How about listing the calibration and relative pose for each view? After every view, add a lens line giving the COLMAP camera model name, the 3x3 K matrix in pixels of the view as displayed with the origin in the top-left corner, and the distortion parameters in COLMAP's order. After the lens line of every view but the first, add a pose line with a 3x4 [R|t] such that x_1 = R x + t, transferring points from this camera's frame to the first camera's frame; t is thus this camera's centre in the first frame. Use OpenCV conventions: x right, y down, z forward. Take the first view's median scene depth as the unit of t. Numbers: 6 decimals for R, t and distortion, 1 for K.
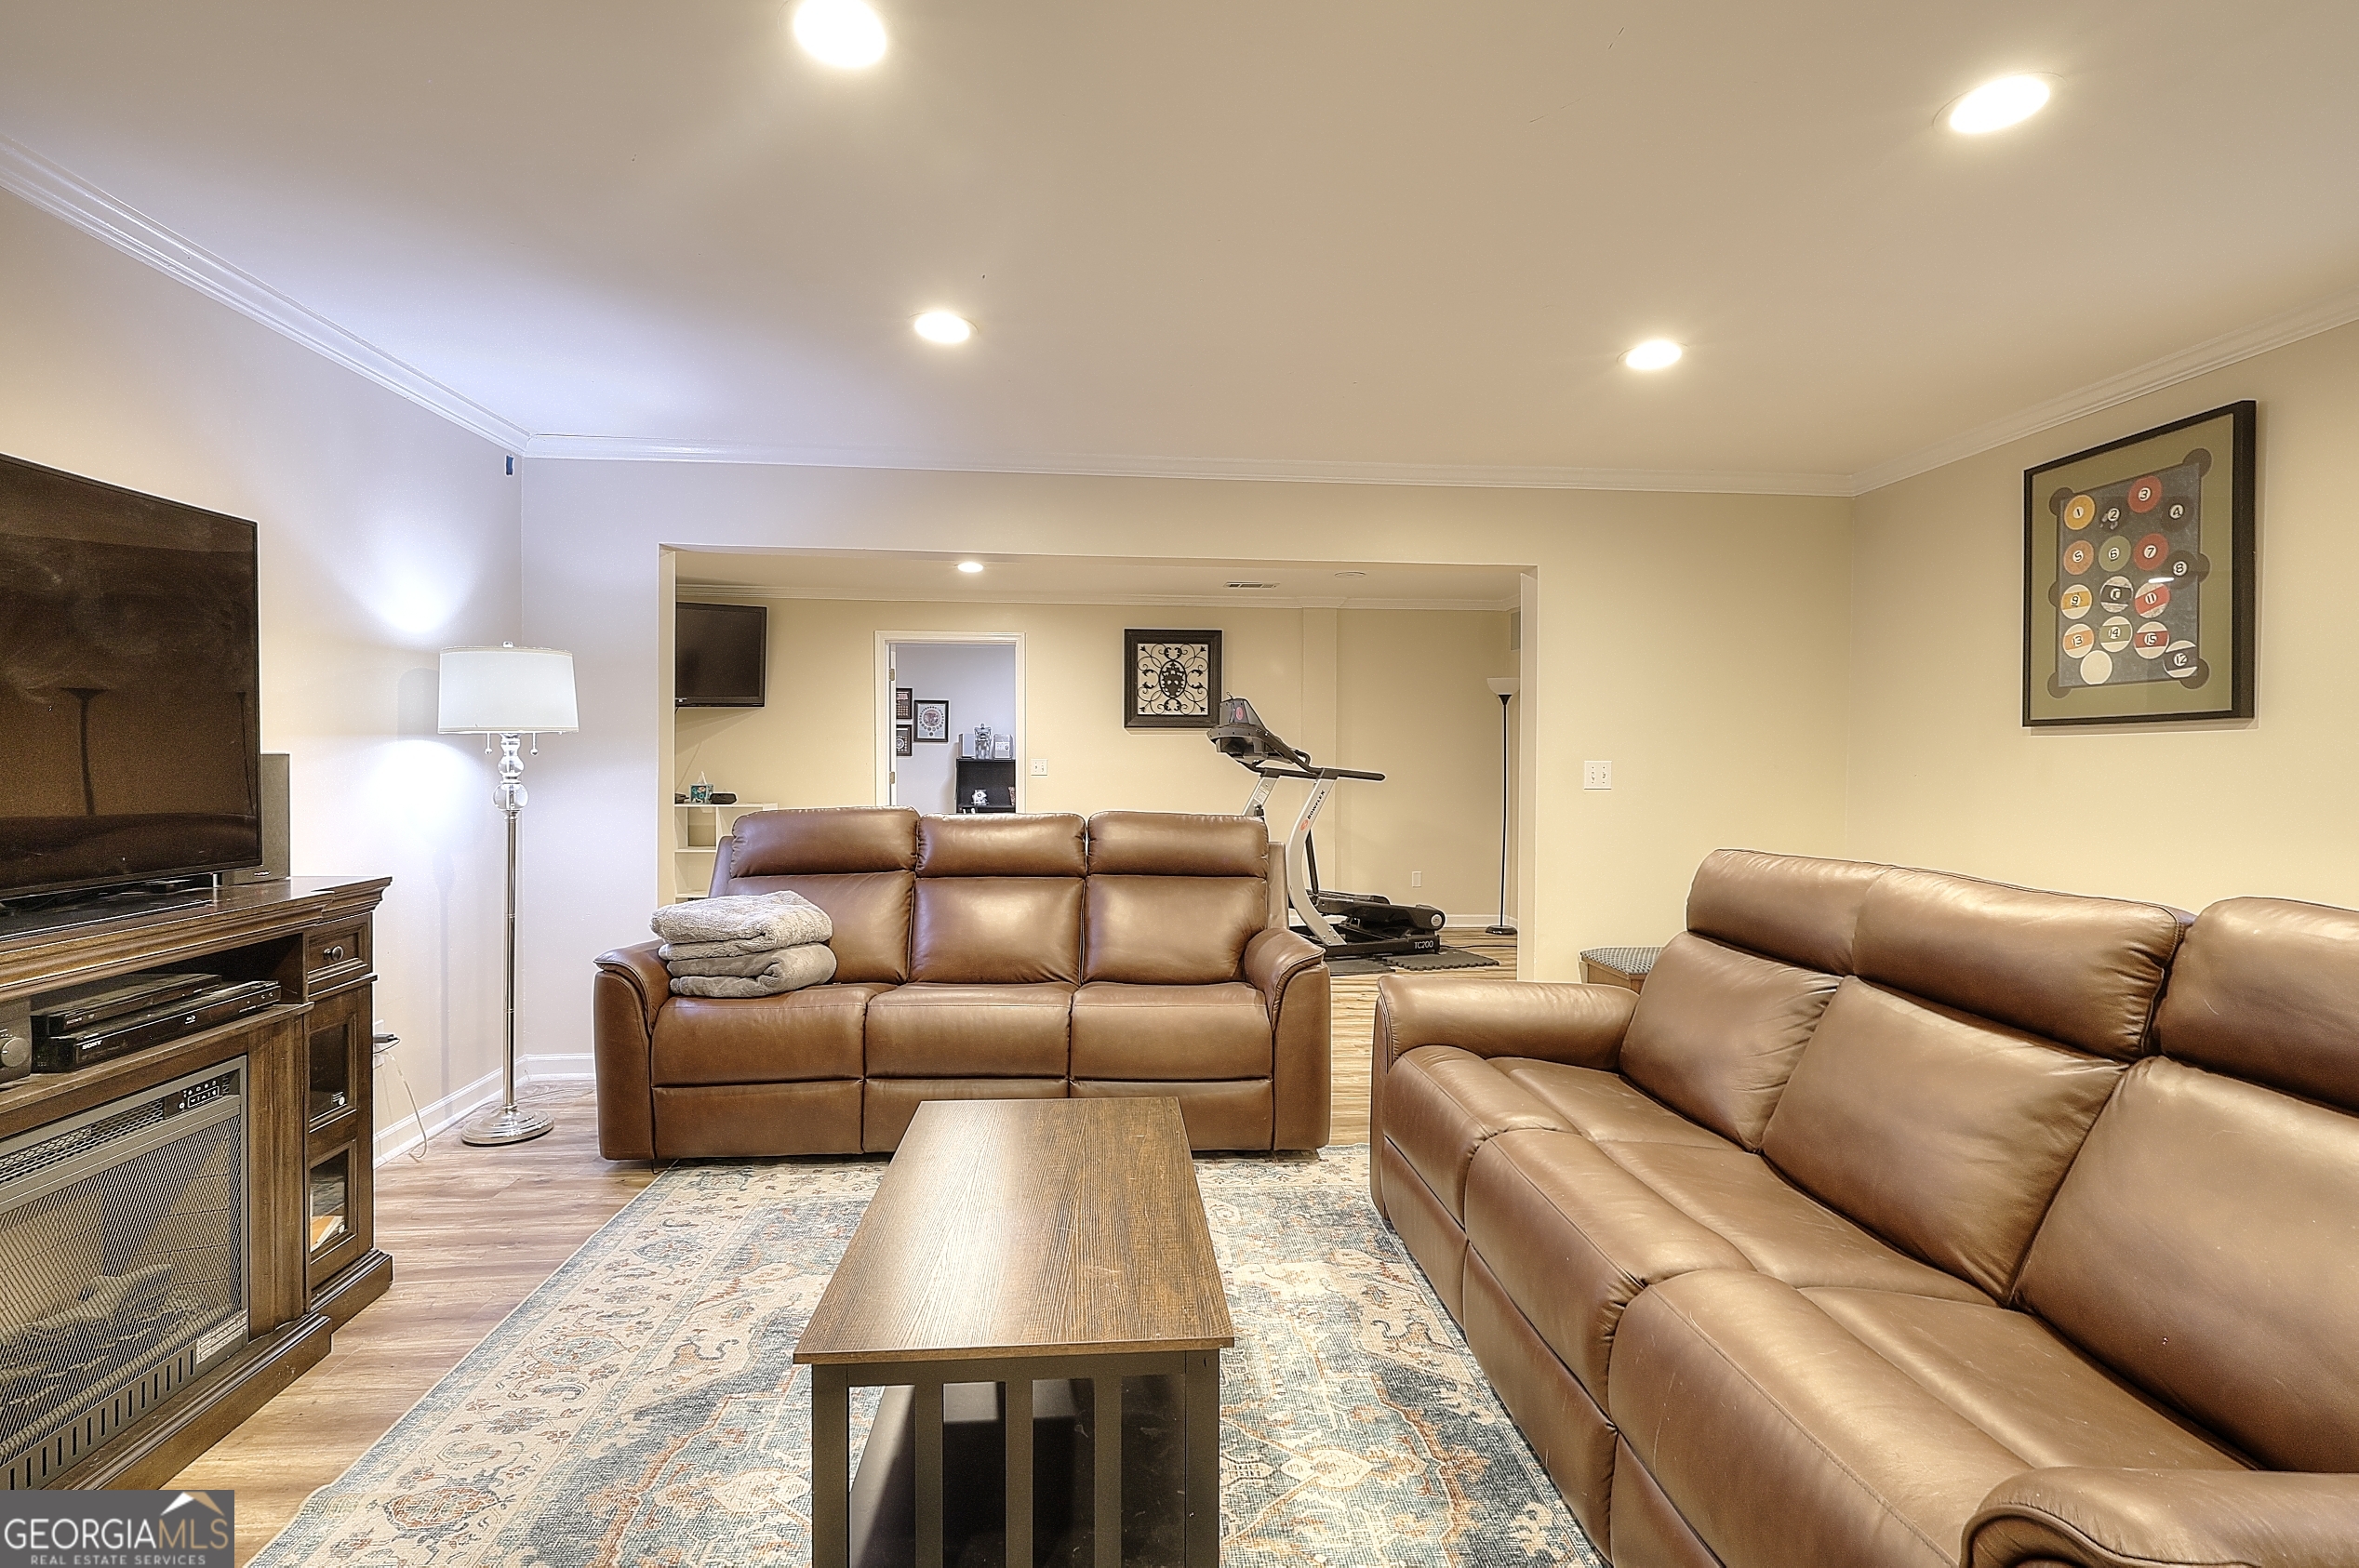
lens RADIAL K [[1082.1, 0, 1179.9], [0, 1082.1, 785.2], [0, 0, 1]] dist [-0.002896, -0.000281]
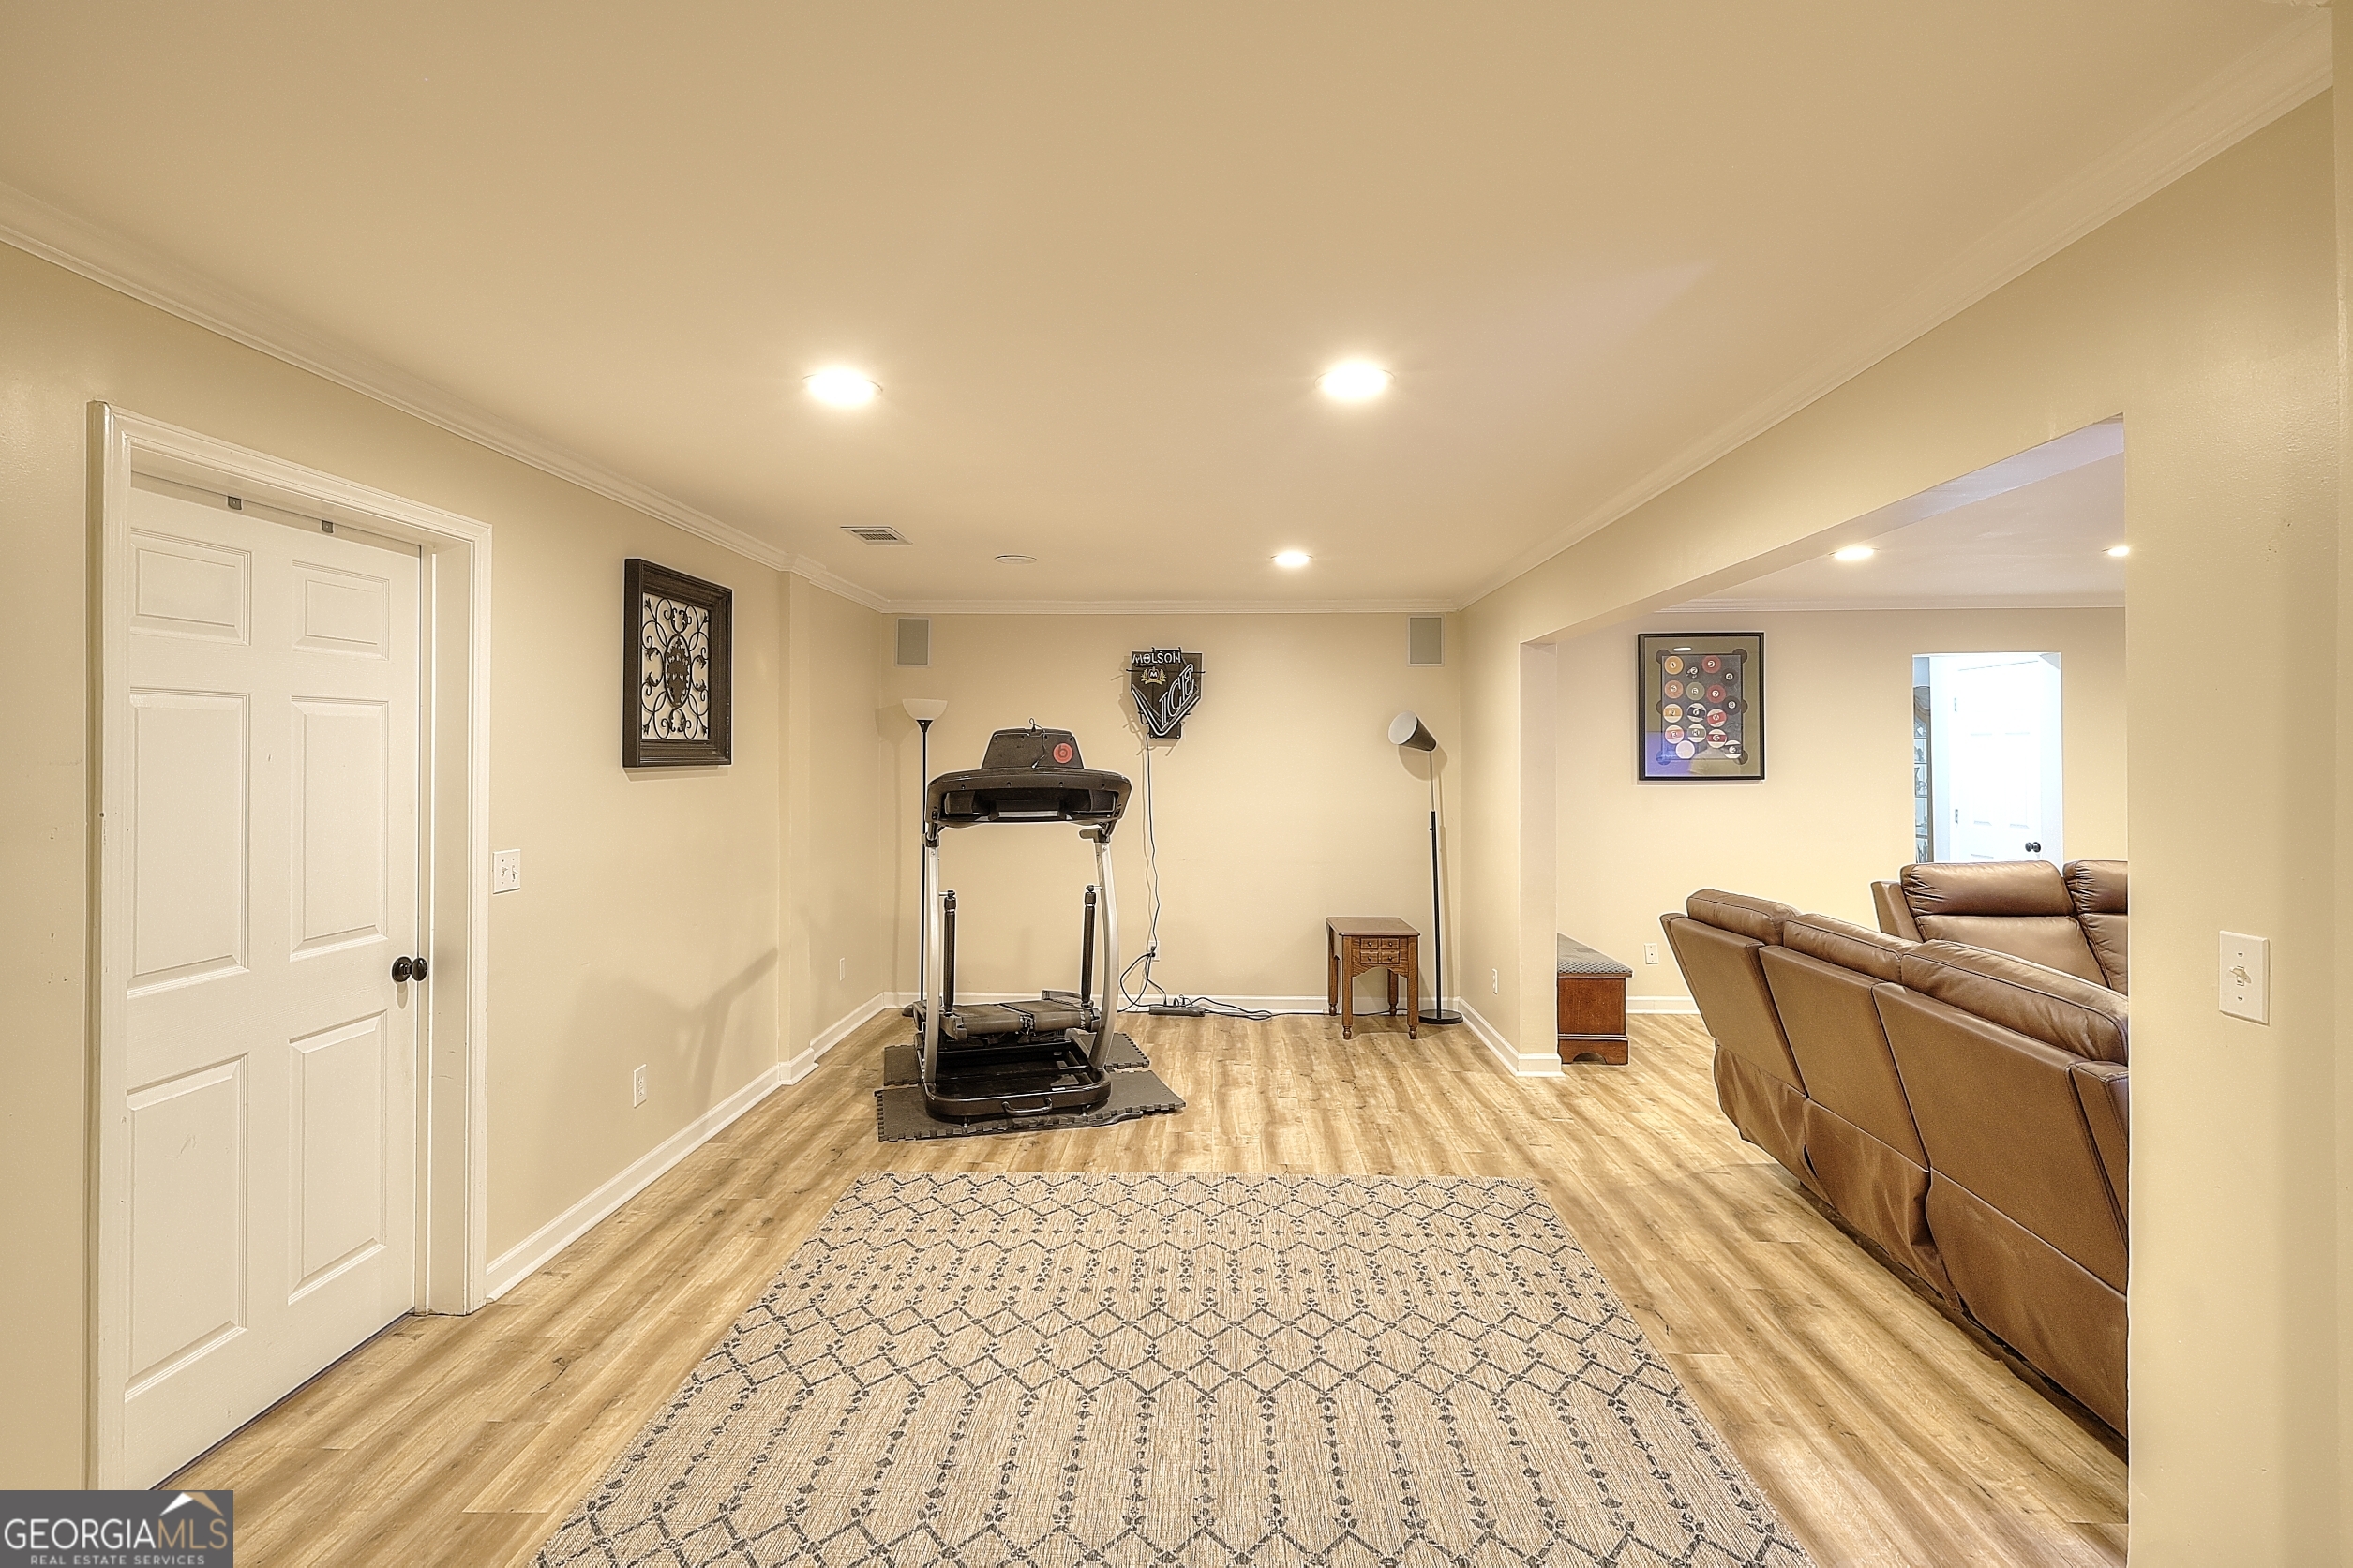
lens RADIAL K [[1079.4, 0, 1162.7], [0, 1079.4, 739.3], [0, 0, 1]] dist [-0.002896, -0.000281]
pose [[0.131413, 0.009107, 0.991286, -1.104626], [0.023866, 0.999639, -0.012347, -0.123609], [-0.991040, 0.025281, 0.131148, 1.621517]]
